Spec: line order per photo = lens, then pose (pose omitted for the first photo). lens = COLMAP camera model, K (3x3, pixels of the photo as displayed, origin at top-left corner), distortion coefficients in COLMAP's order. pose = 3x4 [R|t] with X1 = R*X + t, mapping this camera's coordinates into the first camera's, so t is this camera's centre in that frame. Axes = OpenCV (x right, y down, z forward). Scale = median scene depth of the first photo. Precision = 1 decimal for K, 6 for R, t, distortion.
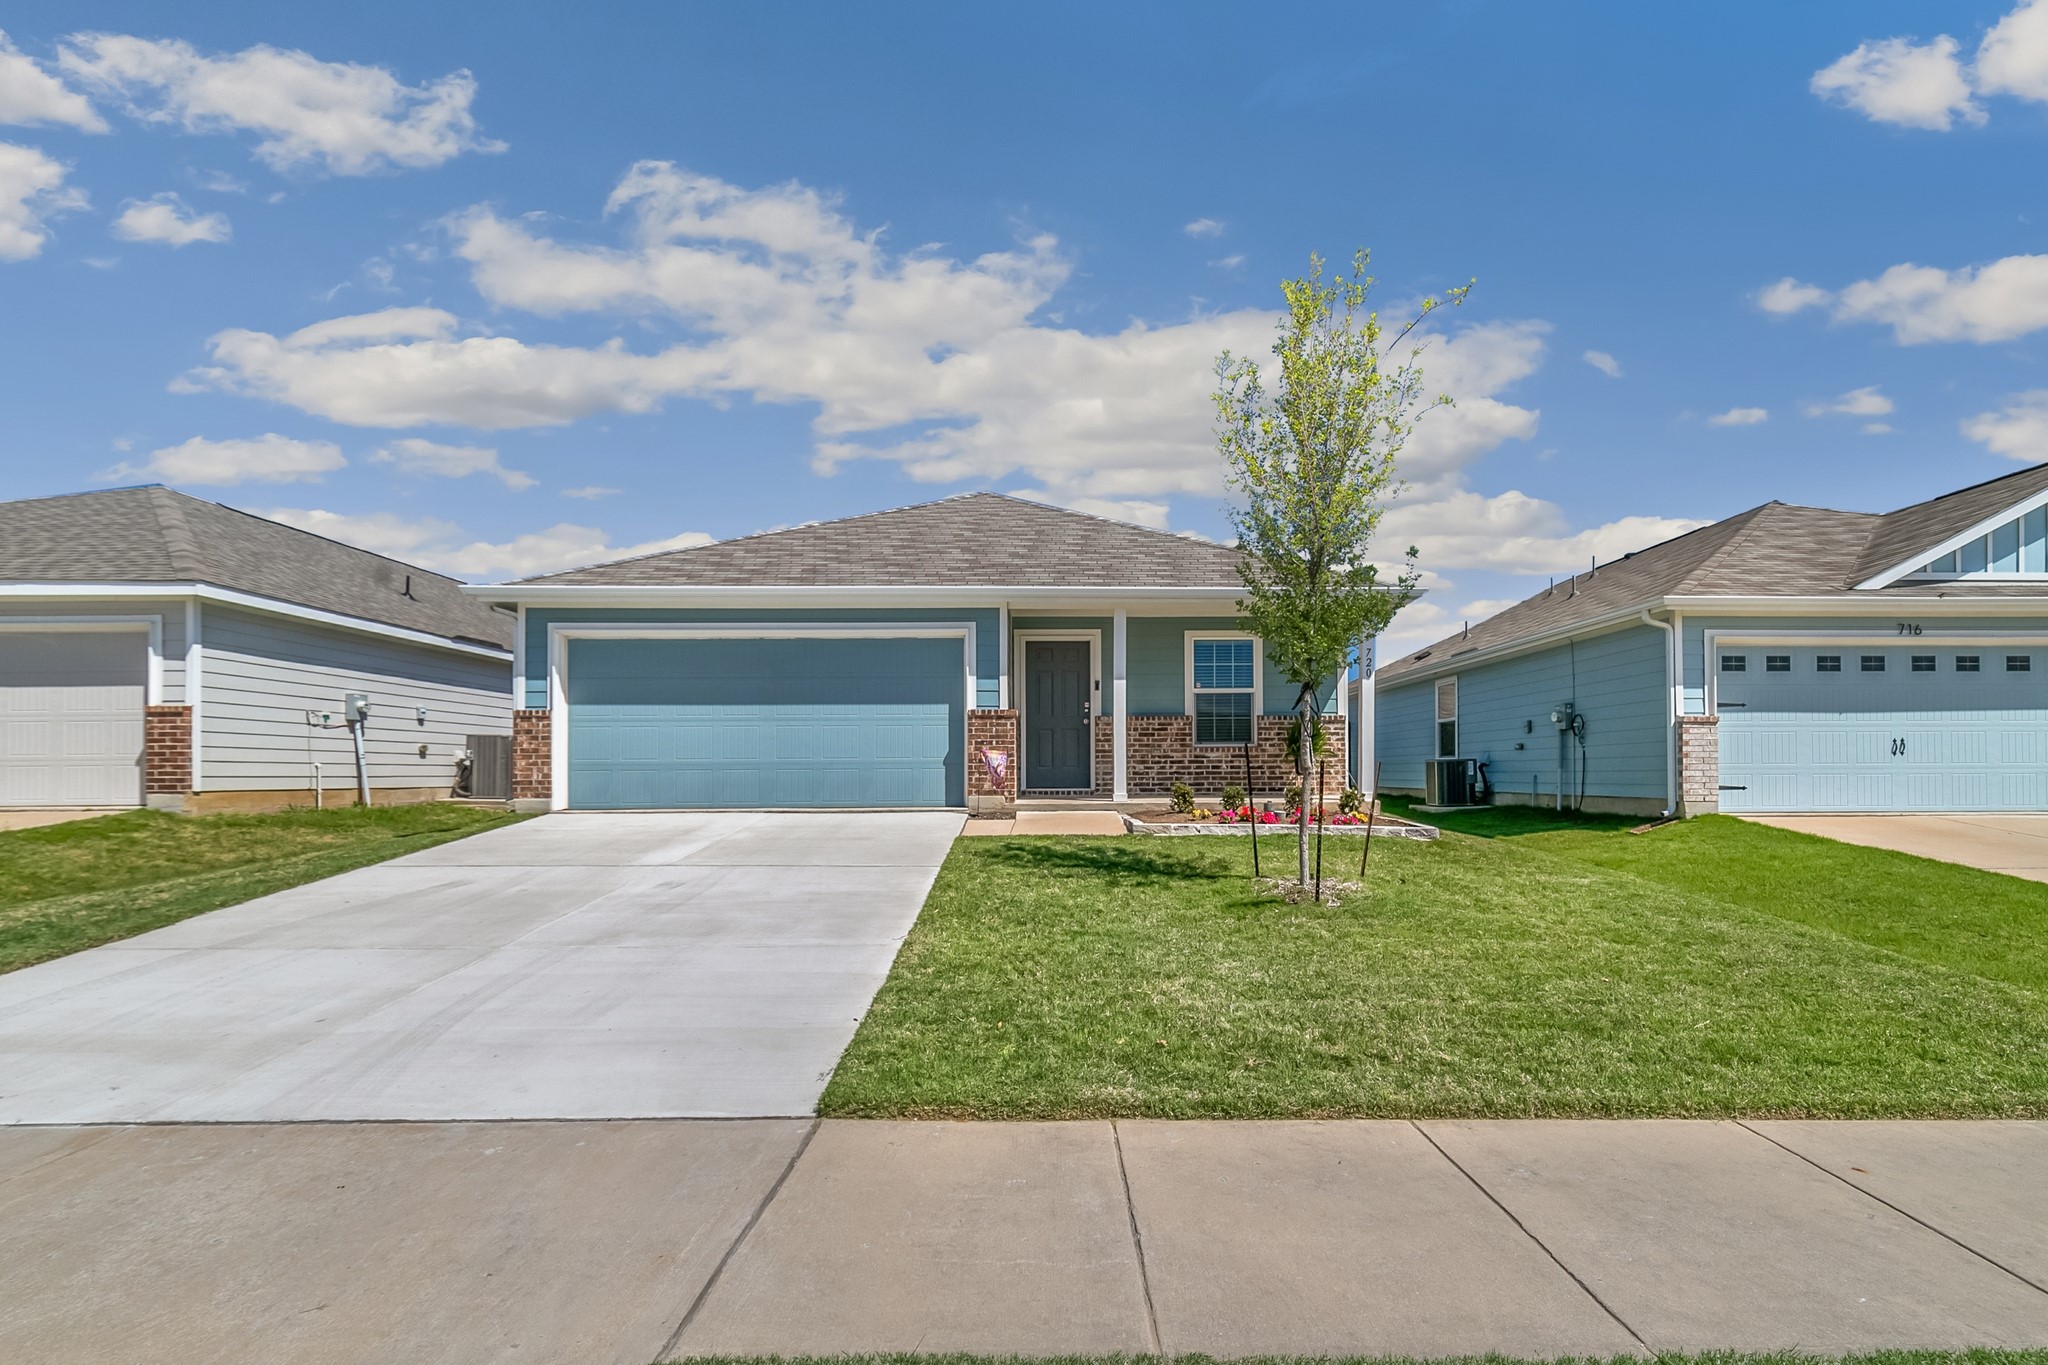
lens RADIAL K [[926.7, 0, 1042.1], [0, 926.7, 724.2], [0, 0, 1]] dist [0.003991, -0.001037]
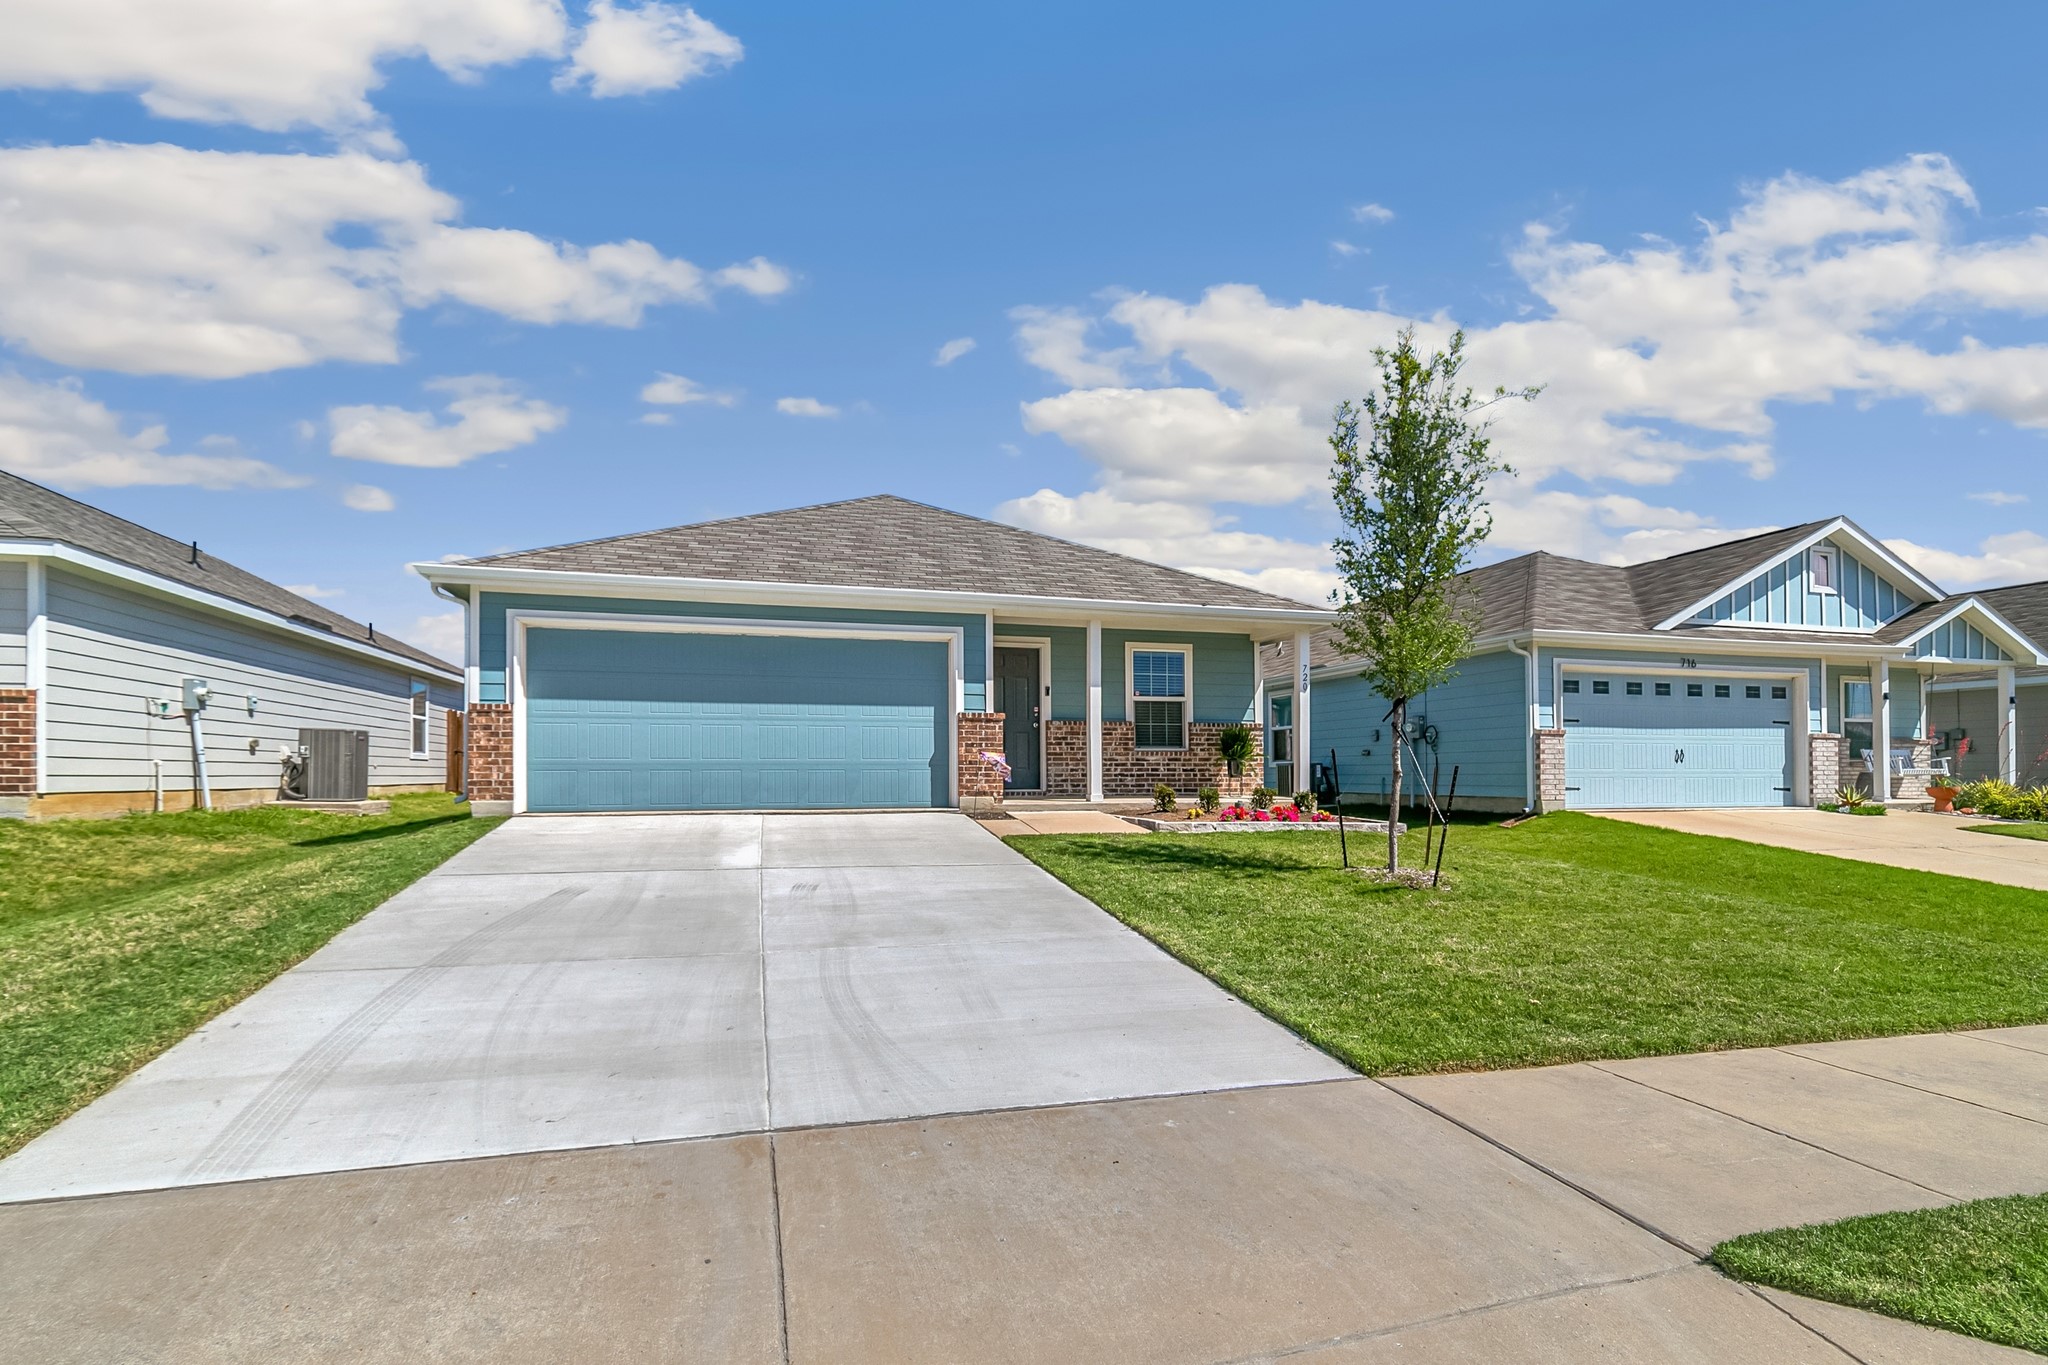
lens RADIAL K [[926.7, 0, 981.6], [0, 926.7, 718.8], [0, 0, 1]] dist [0.003991, -0.001037]
pose [[0.972904, 0.017746, 0.230529, -0.280875], [-0.015979, 0.999827, -0.009529, 0.000690], [-0.230658, 0.005588, 0.973019, -0.000331]]
